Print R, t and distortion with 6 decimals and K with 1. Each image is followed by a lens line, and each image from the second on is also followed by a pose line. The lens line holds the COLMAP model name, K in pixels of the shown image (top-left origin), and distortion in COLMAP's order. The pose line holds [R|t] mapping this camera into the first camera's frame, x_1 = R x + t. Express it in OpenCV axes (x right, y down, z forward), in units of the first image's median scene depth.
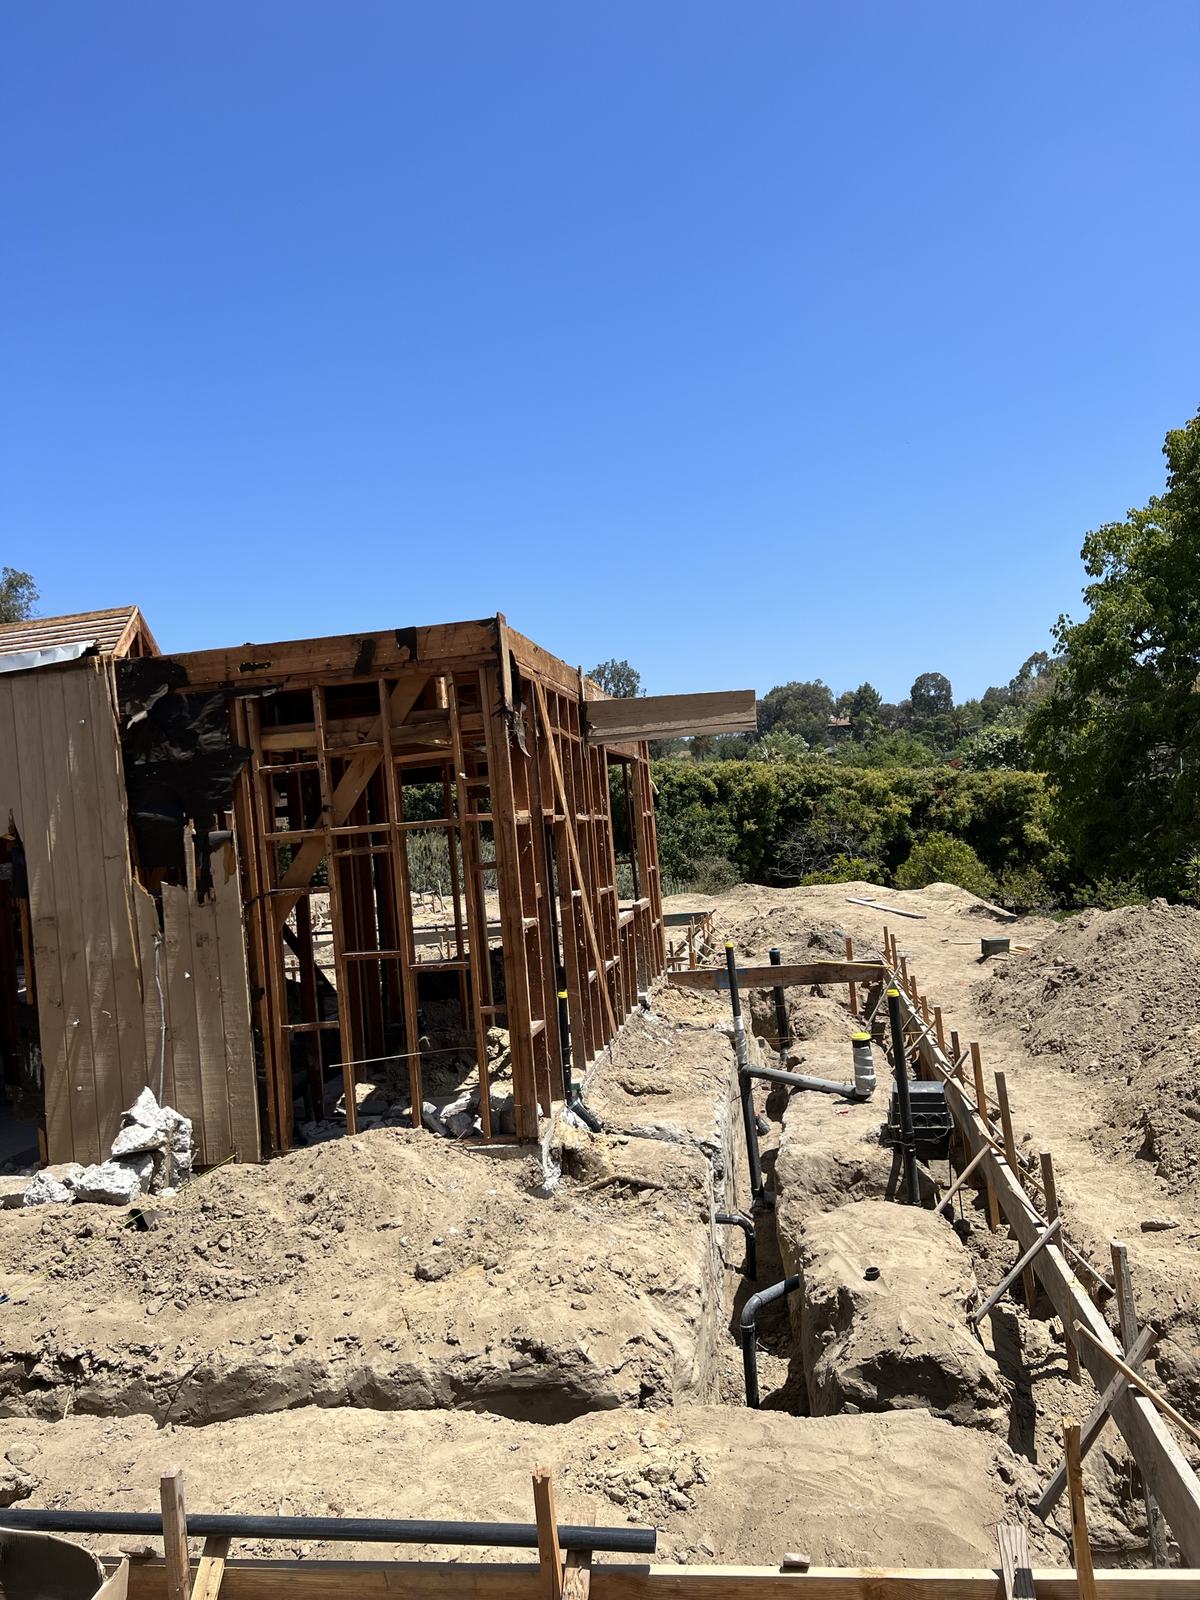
lens RADIAL K [[1193.1, 0, 600.0], [0, 1193.1, 800.0], [0, 0, 1]] dist [0.036937, -0.047266]
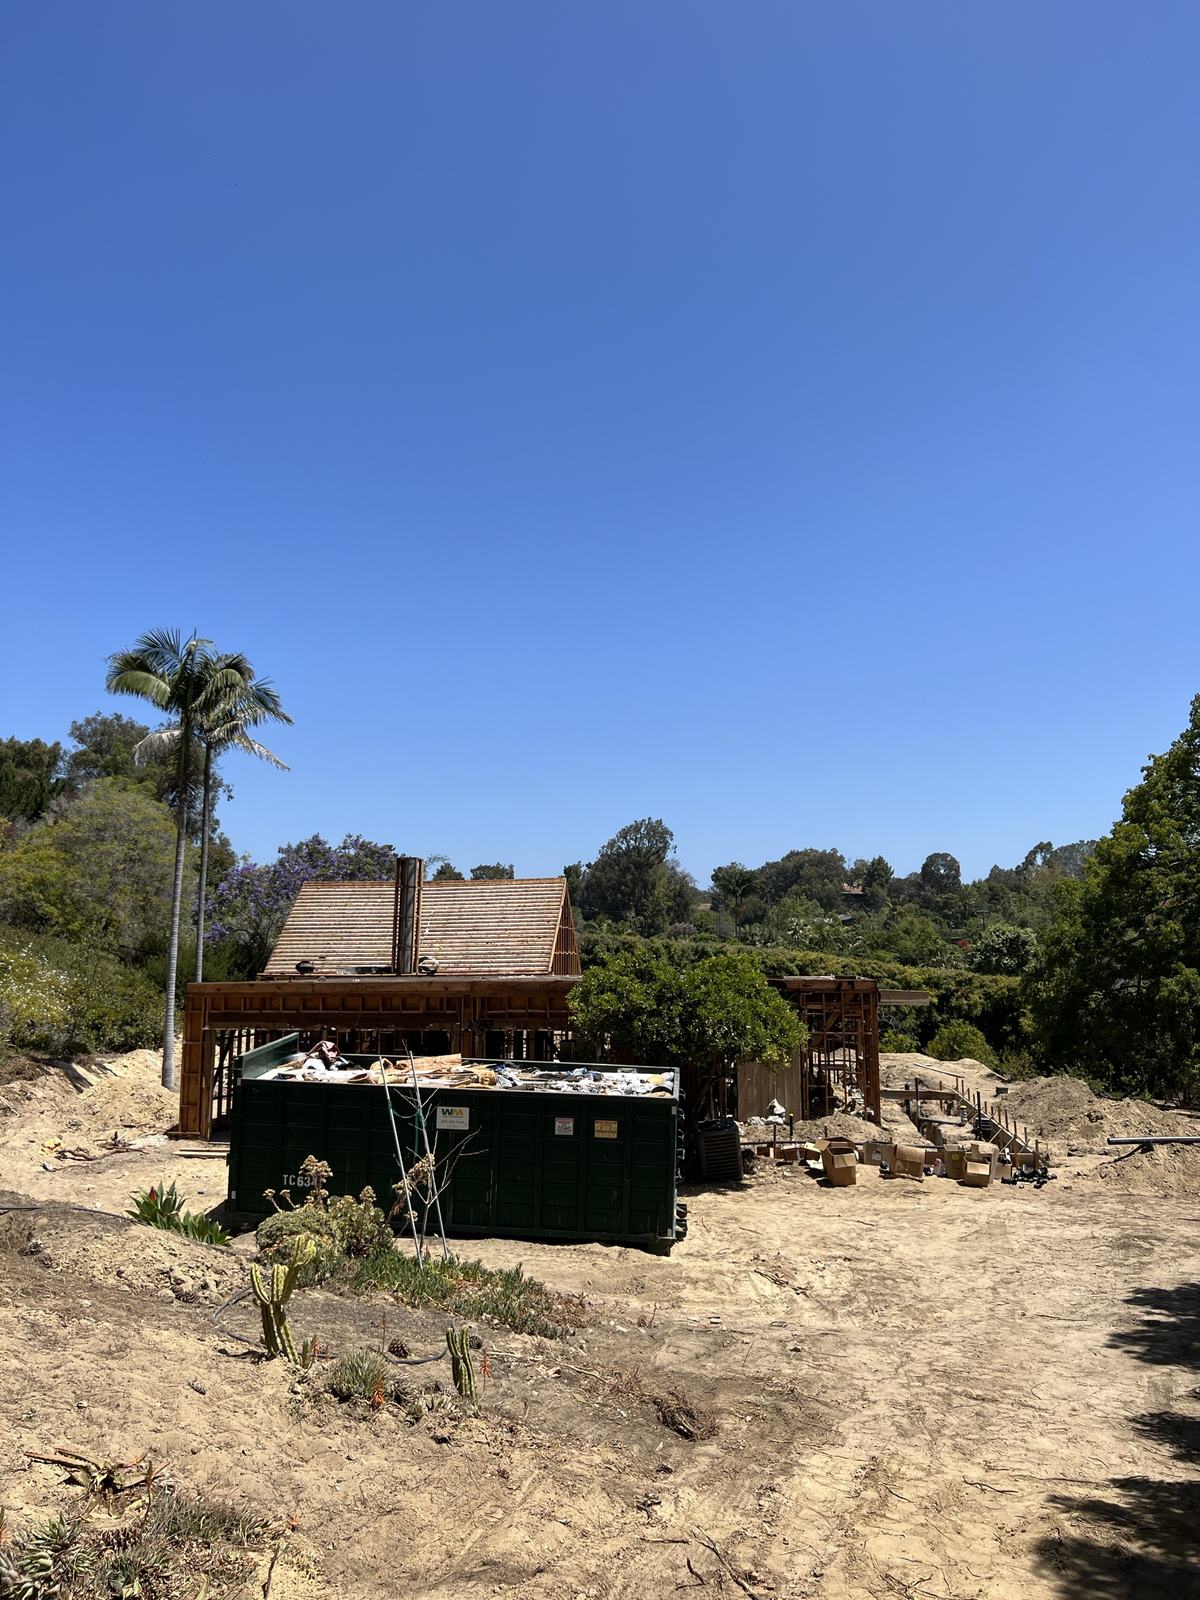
lens RADIAL K [[1193.1, 0, 600.0], [0, 1193.1, 800.0], [0, 0, 1]] dist [0.036937, -0.047266]
pose [[0.996223, 0.086433, -0.008268, -0.125882], [-0.086811, 0.989625, -0.114480, -0.026632], [-0.001713, 0.114765, 0.993391, -0.362243]]
